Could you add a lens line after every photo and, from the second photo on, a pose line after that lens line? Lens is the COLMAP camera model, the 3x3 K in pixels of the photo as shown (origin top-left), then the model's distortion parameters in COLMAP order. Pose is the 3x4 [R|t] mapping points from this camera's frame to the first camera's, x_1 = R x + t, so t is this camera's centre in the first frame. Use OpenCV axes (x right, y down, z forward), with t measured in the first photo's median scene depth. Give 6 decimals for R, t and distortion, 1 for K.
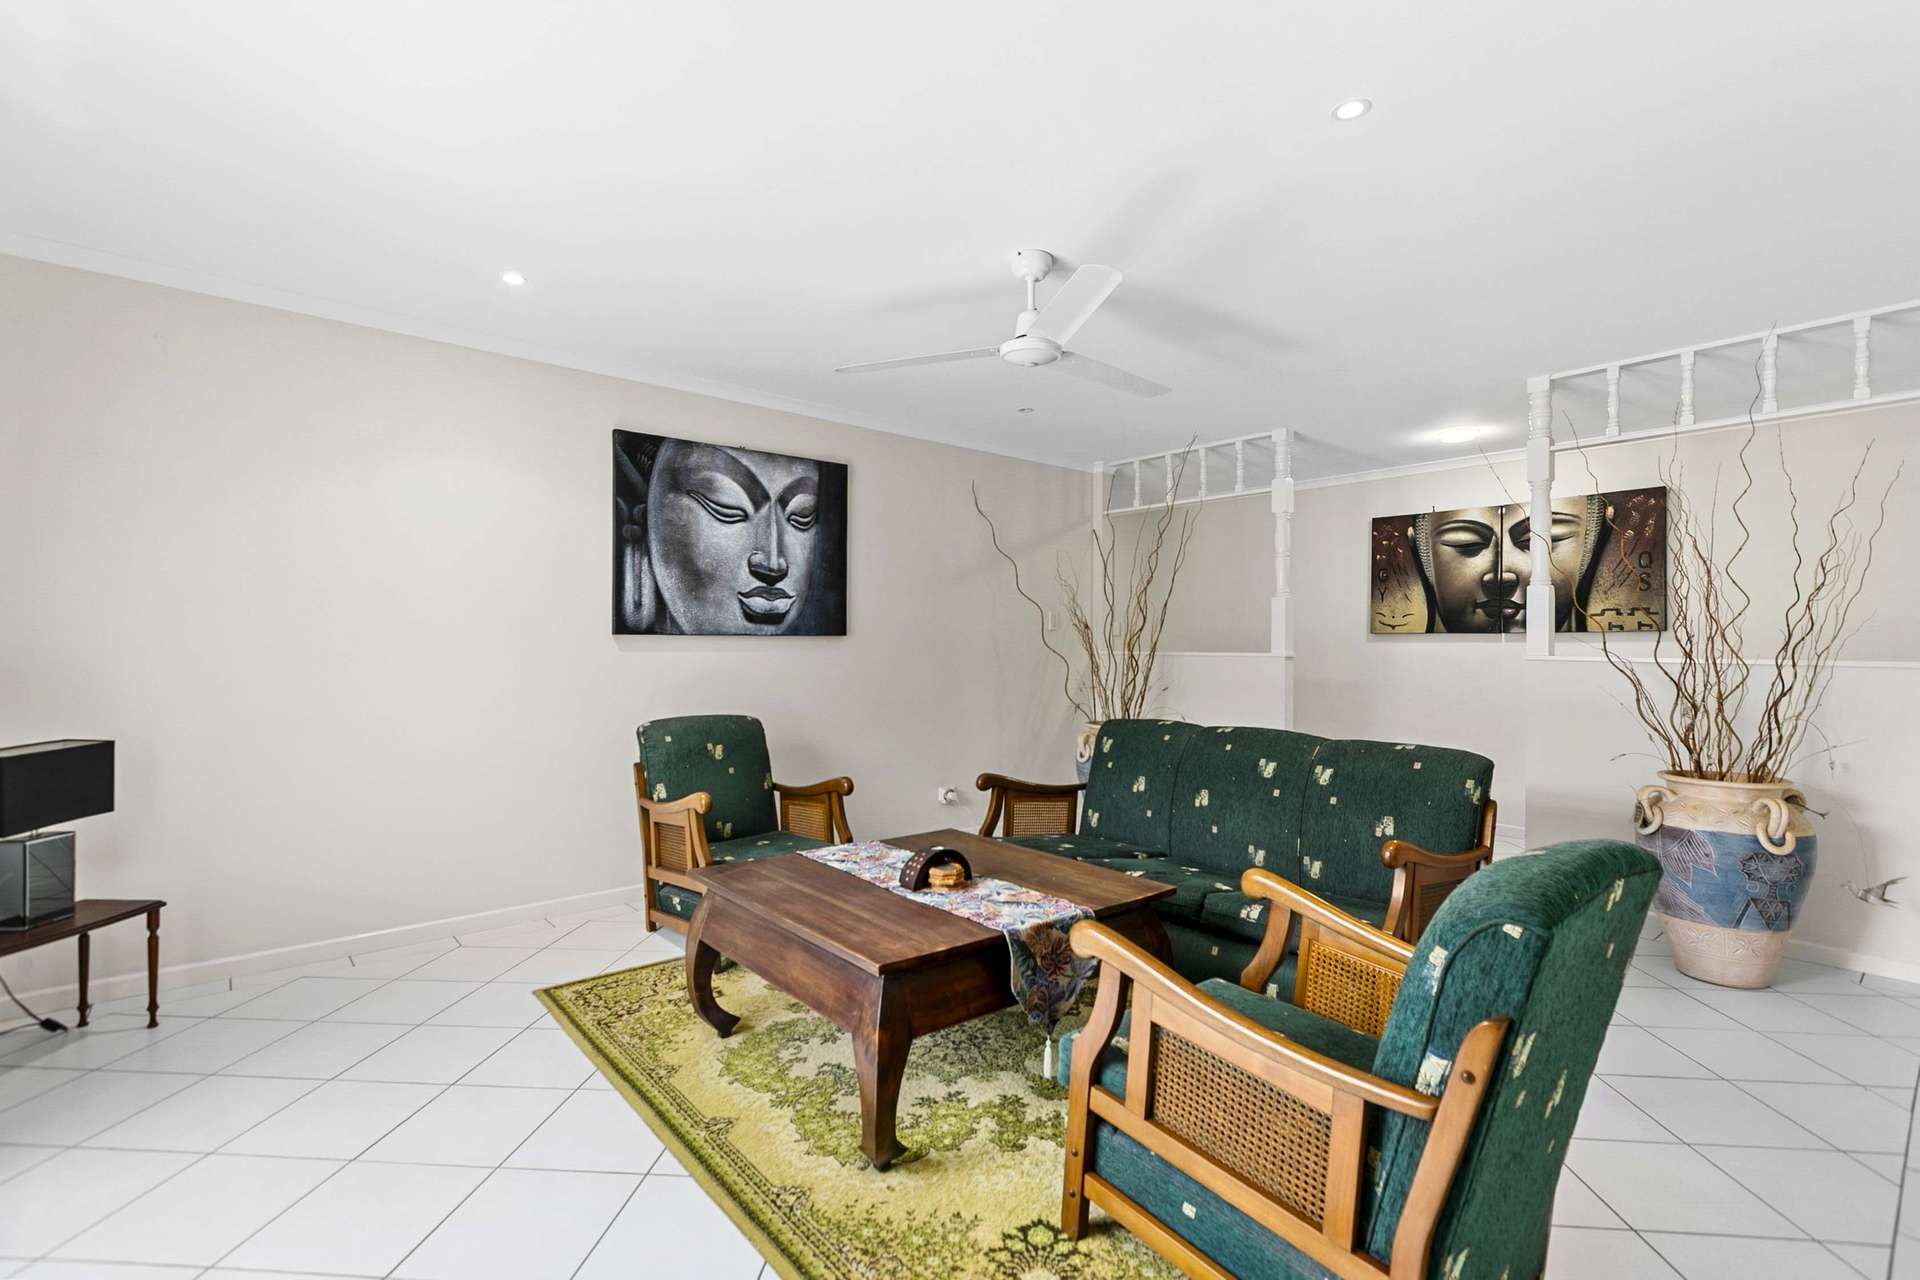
lens RADIAL K [[870.8, 0, 962.8], [0, 870.8, 639.2], [0, 0, 1]] dist [-0.002065, -0.000525]
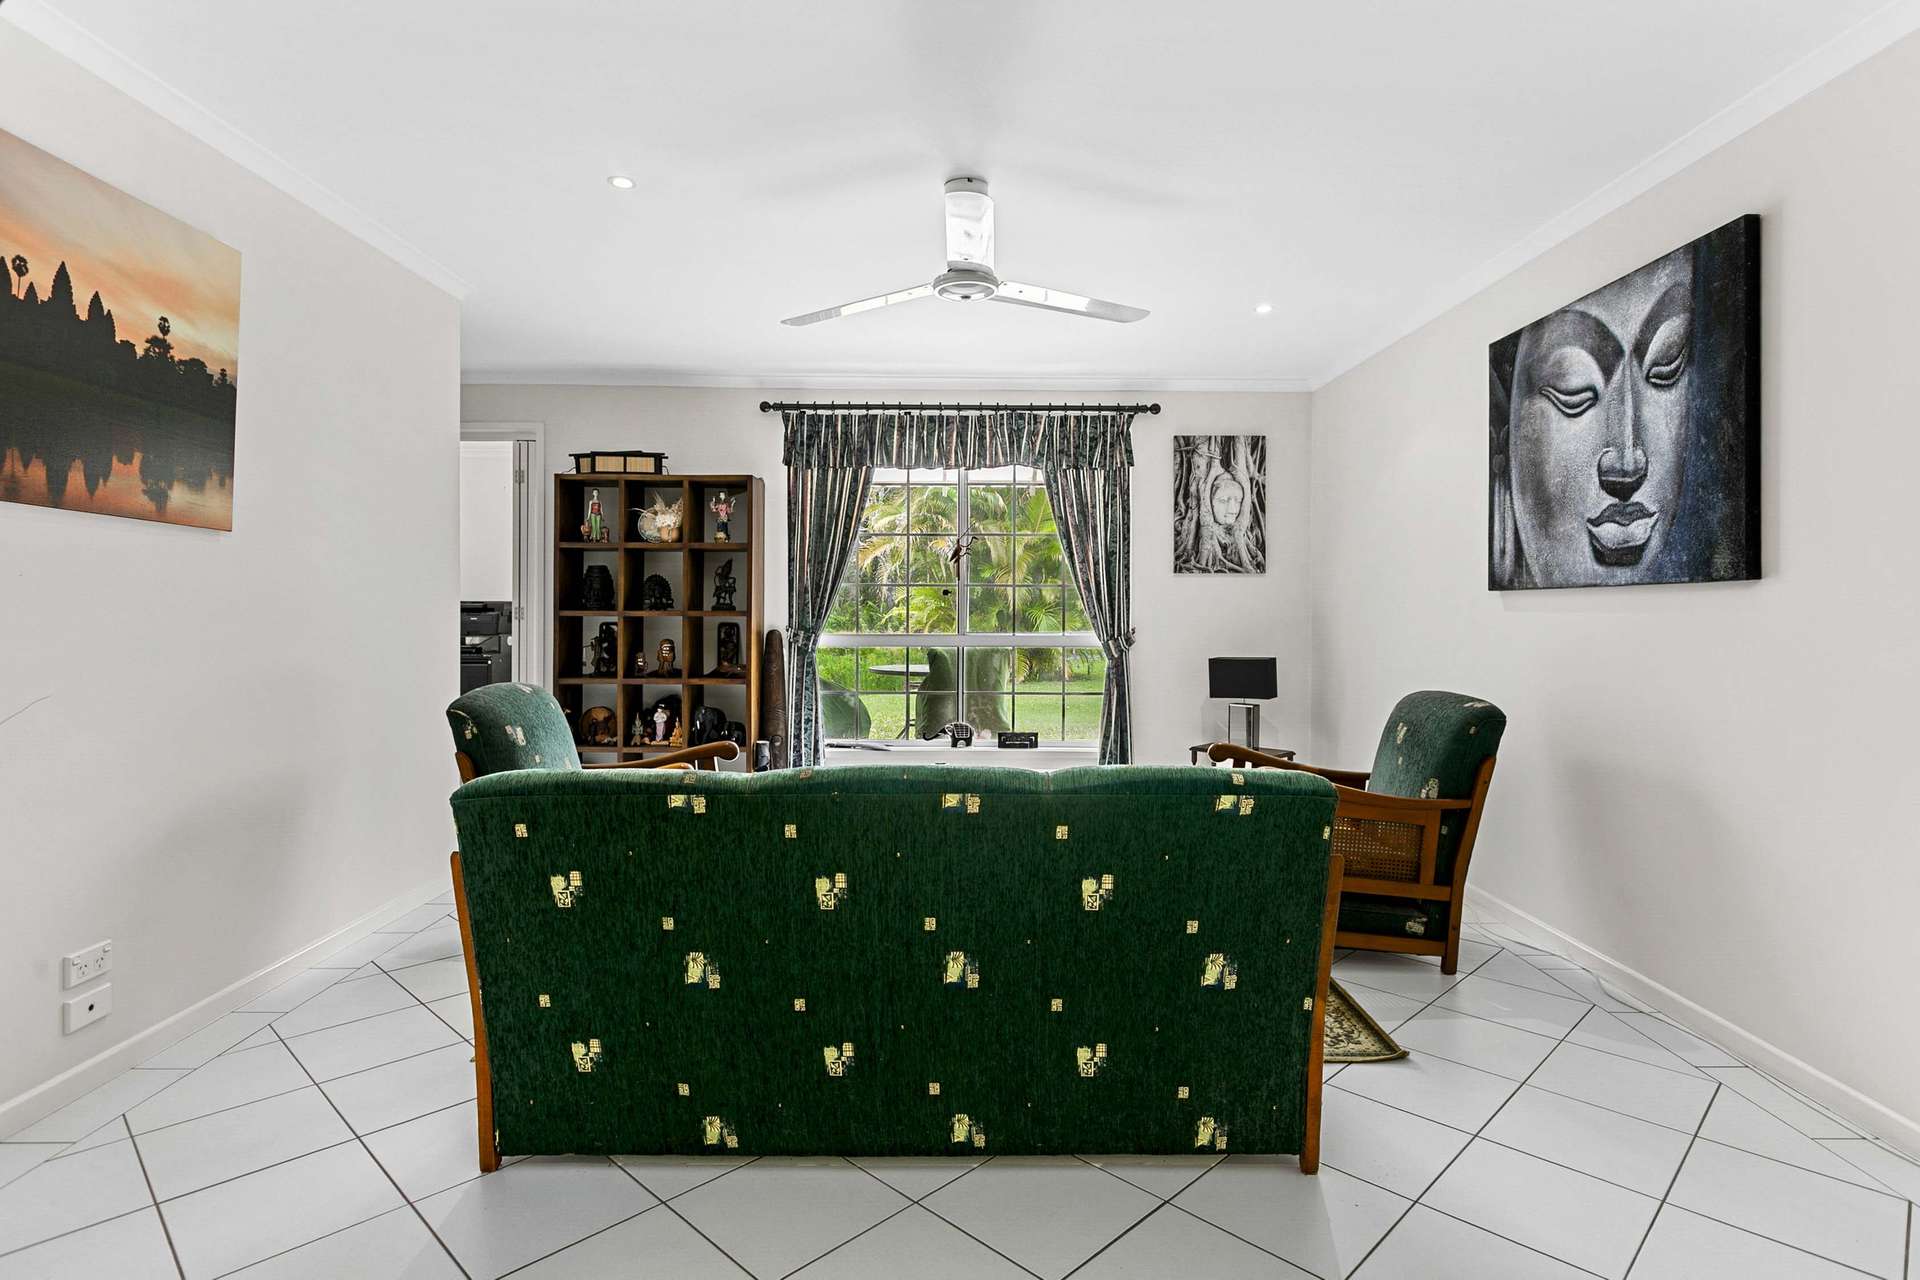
lens RADIAL K [[1008.6, 0, 961.8], [0, 1008.6, 626.9], [0, 0, 1]] dist [-0.002132, 0.000026]
pose [[-0.647601, 0.002850, -0.761974, 0.597315], [-0.009520, 0.999885, 0.011831, 0.020530], [0.761920, 0.014915, -0.647499, 1.115384]]
